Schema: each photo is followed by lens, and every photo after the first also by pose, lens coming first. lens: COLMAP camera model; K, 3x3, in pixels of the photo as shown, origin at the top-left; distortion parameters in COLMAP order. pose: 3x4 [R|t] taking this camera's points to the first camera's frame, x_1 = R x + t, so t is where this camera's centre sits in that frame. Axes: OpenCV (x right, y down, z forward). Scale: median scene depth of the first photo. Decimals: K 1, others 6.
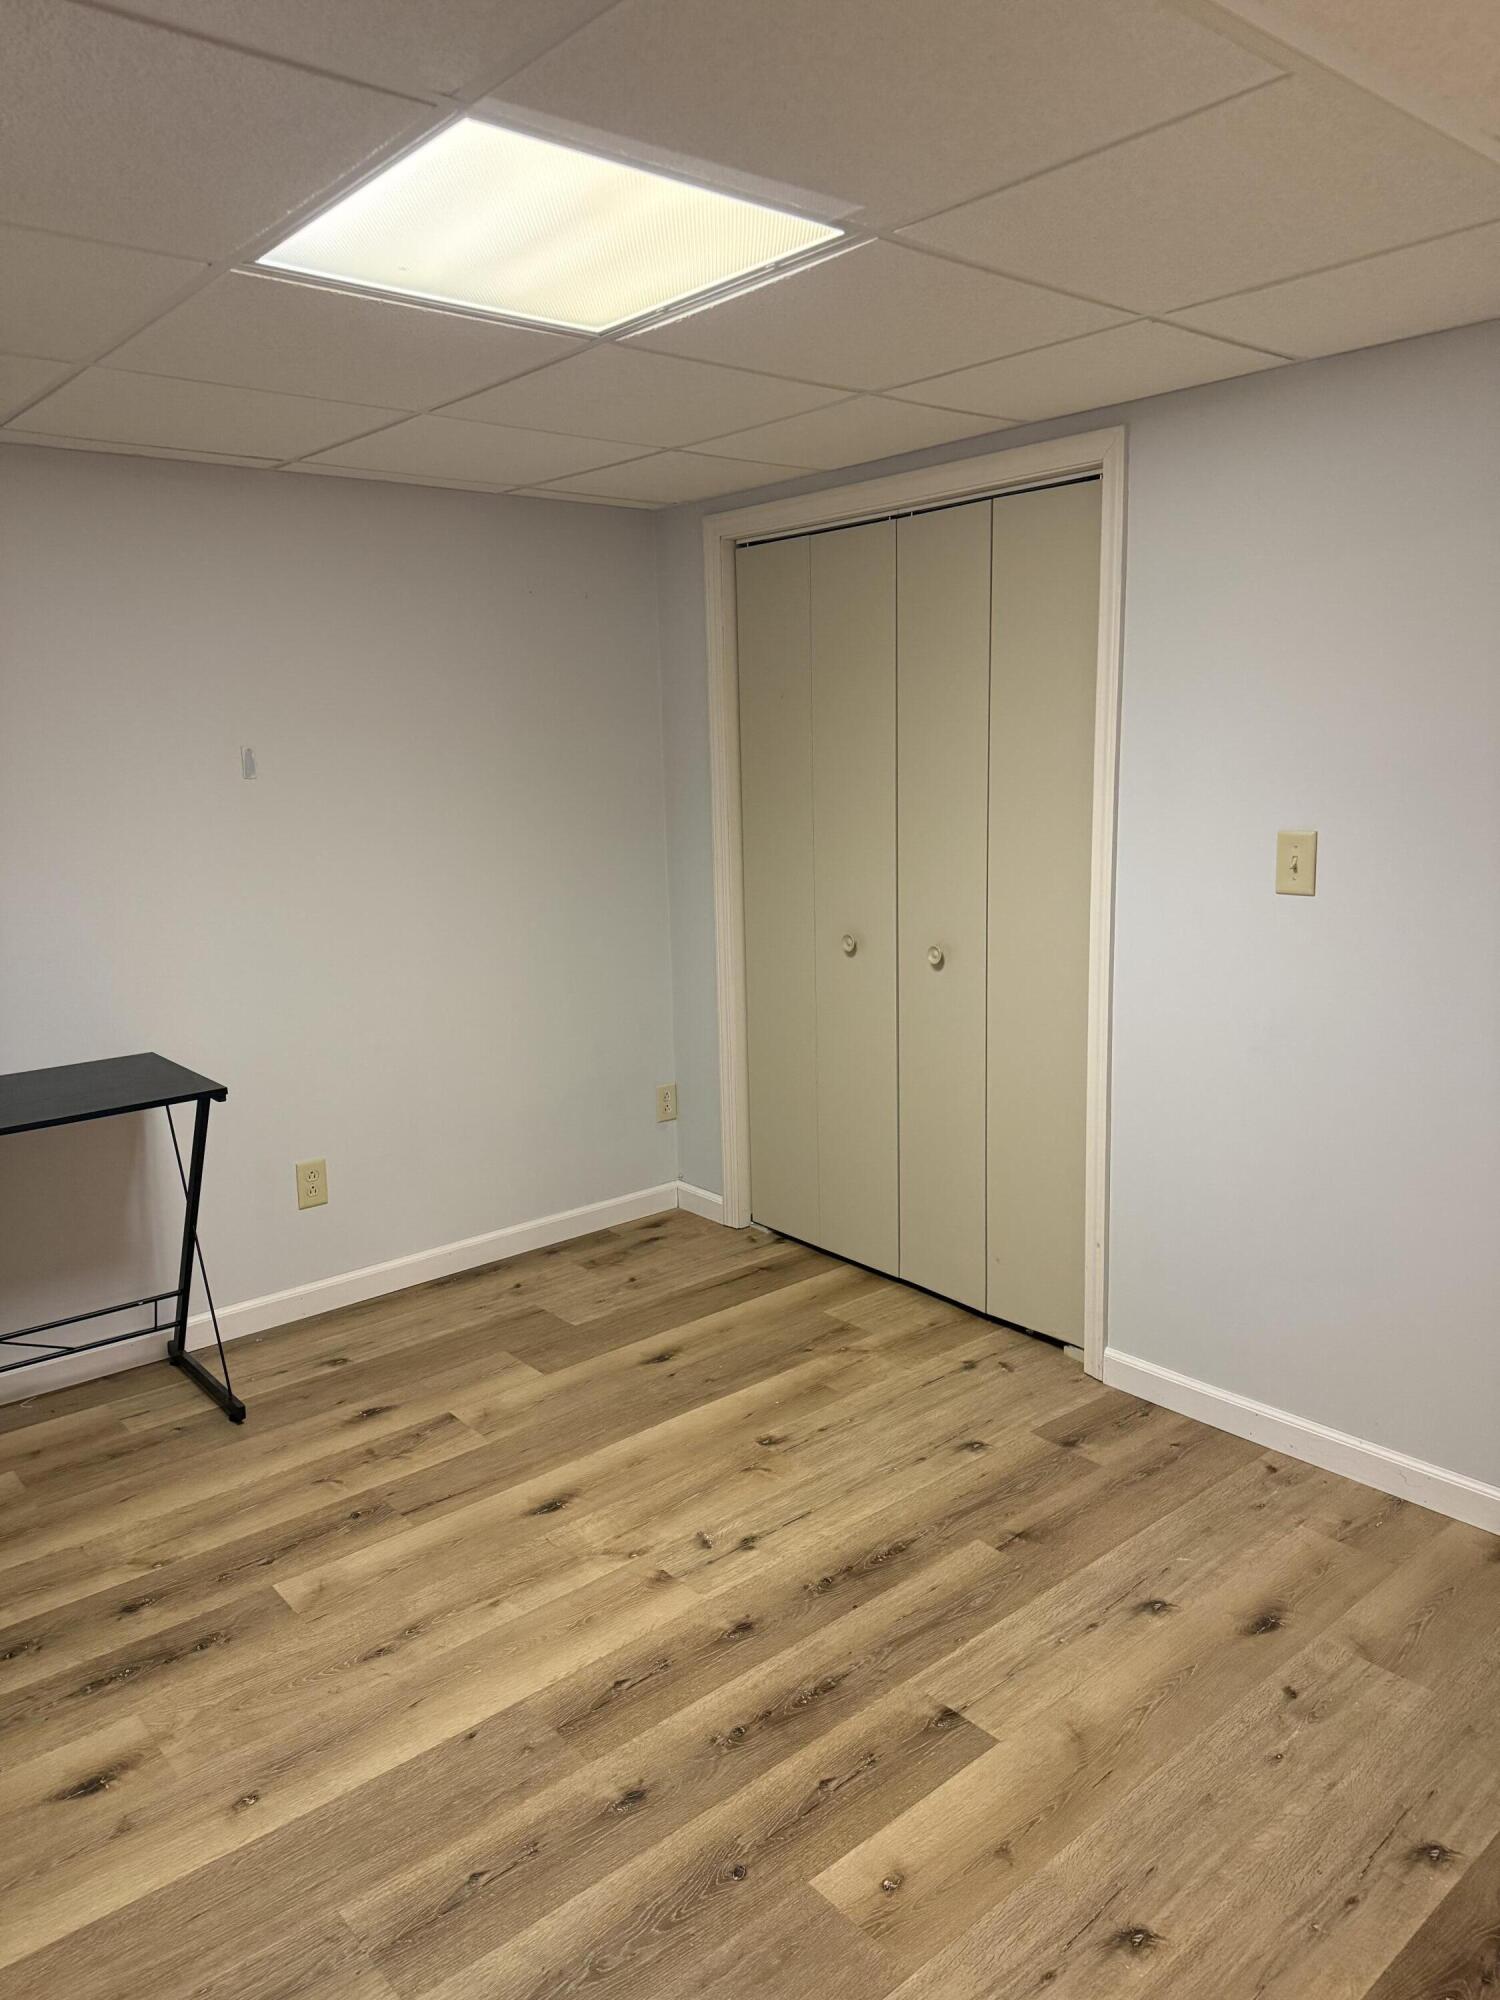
lens RADIAL K [[1415.2, 0, 766.7], [0, 1415.2, 987.6], [0, 0, 1]] dist [0.071506, -0.072419]
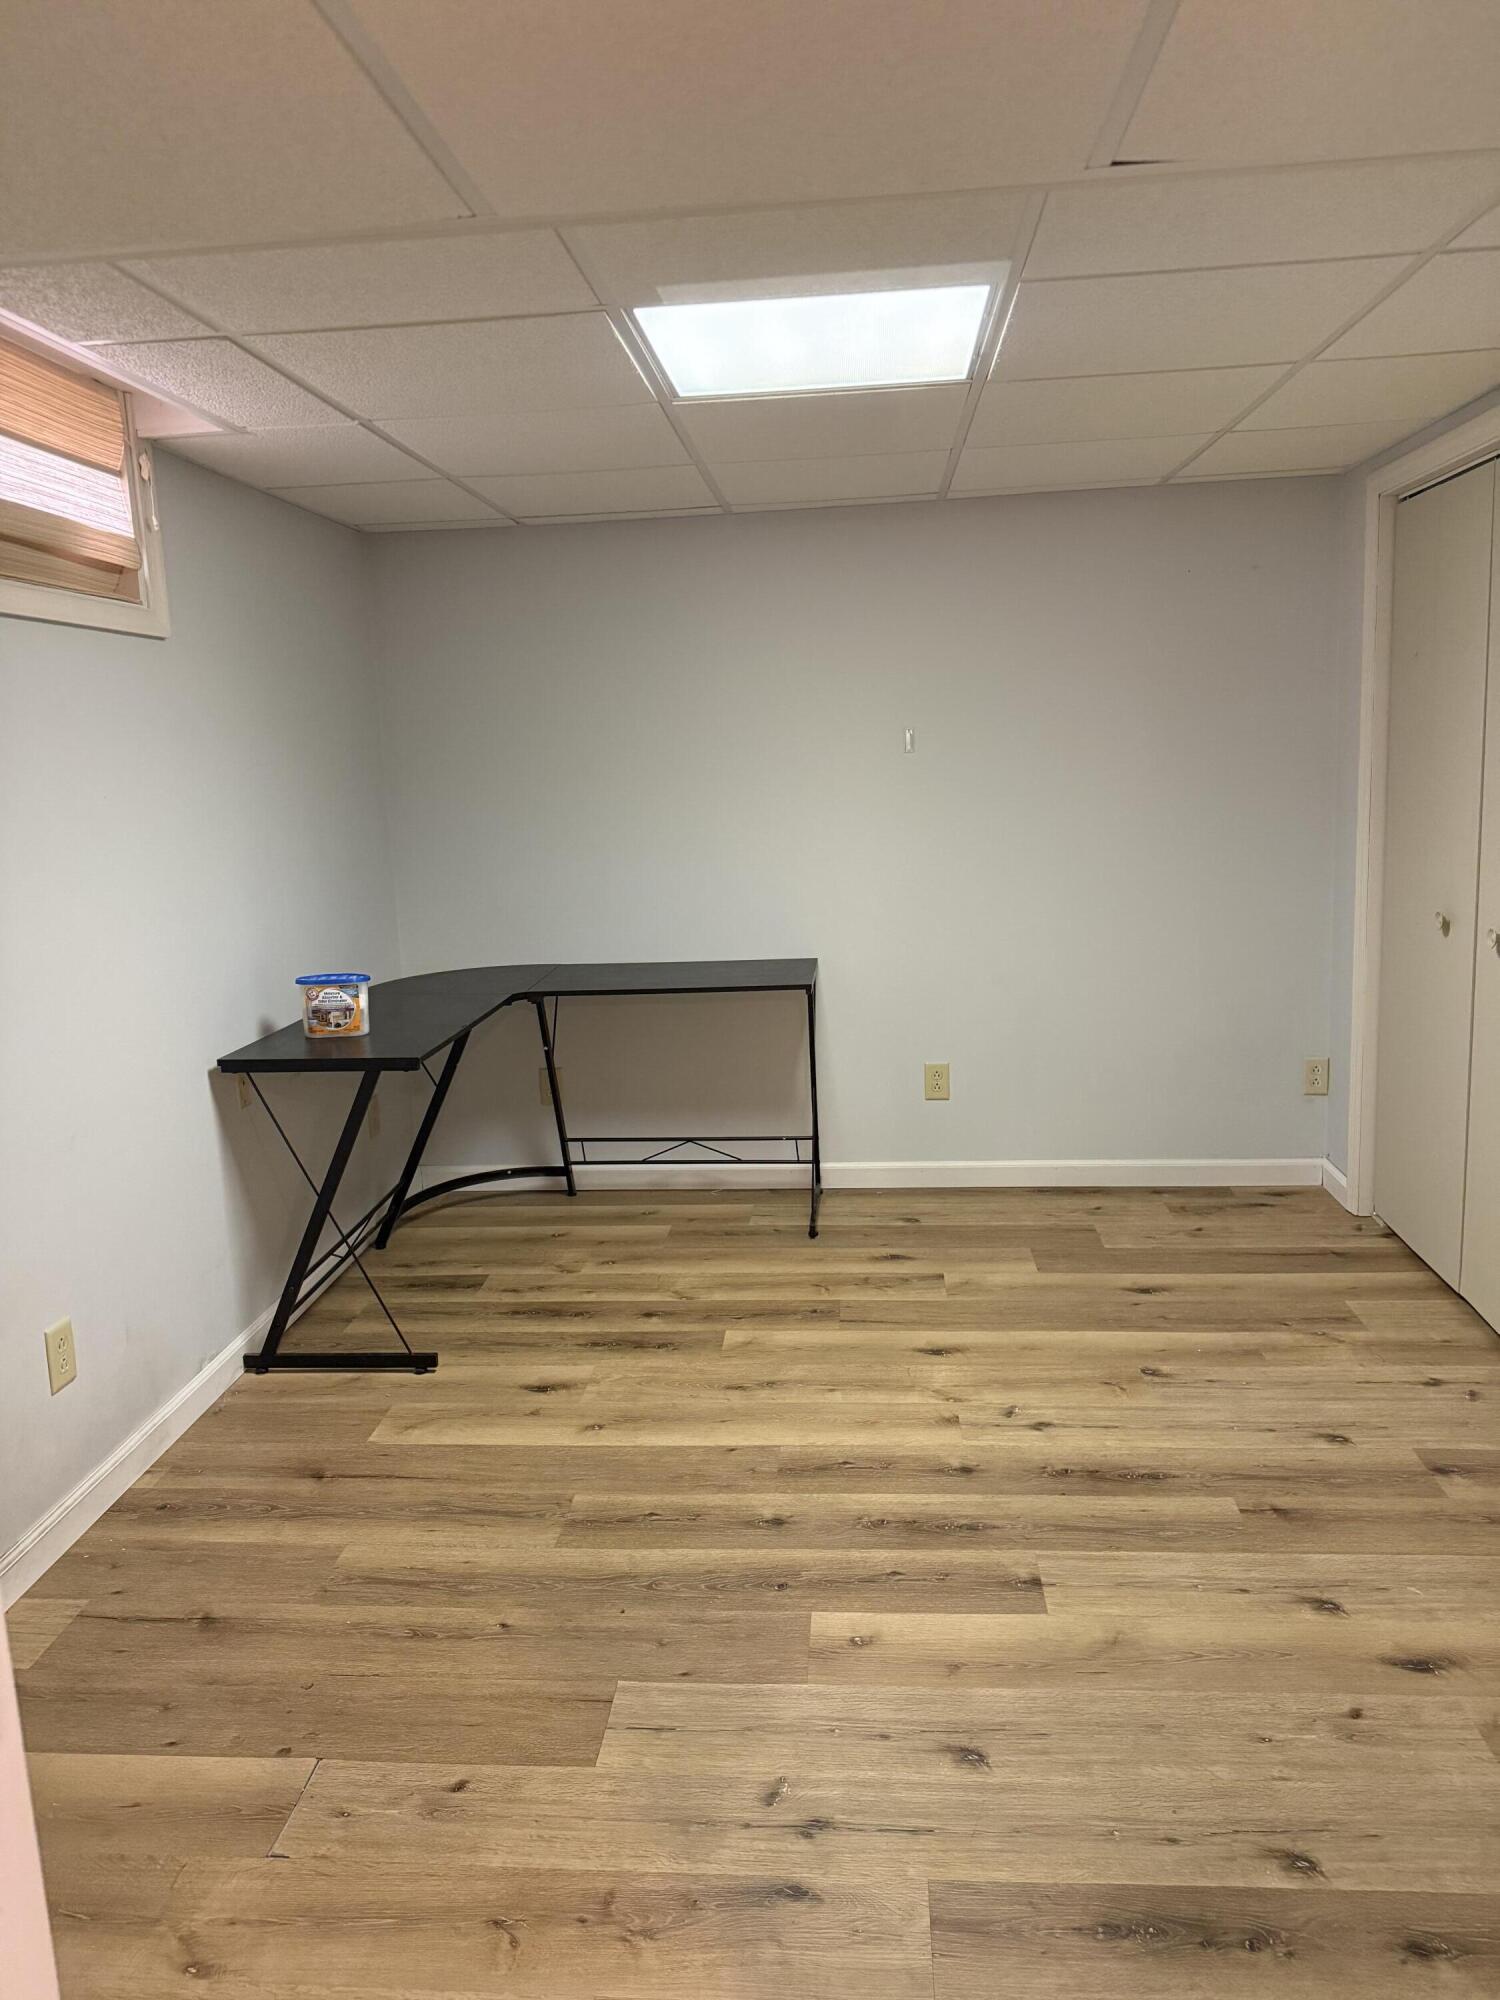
lens RADIAL K [[1415.2, 0, 784.9], [0, 1415.2, 998.0], [0, 0, 1]] dist [0.071506, -0.072419]
pose [[0.716552, 0.122718, -0.686654, 0.539041], [-0.110156, 0.991958, 0.062329, 0.008160], [0.688781, 0.030977, 0.724307, 0.038971]]
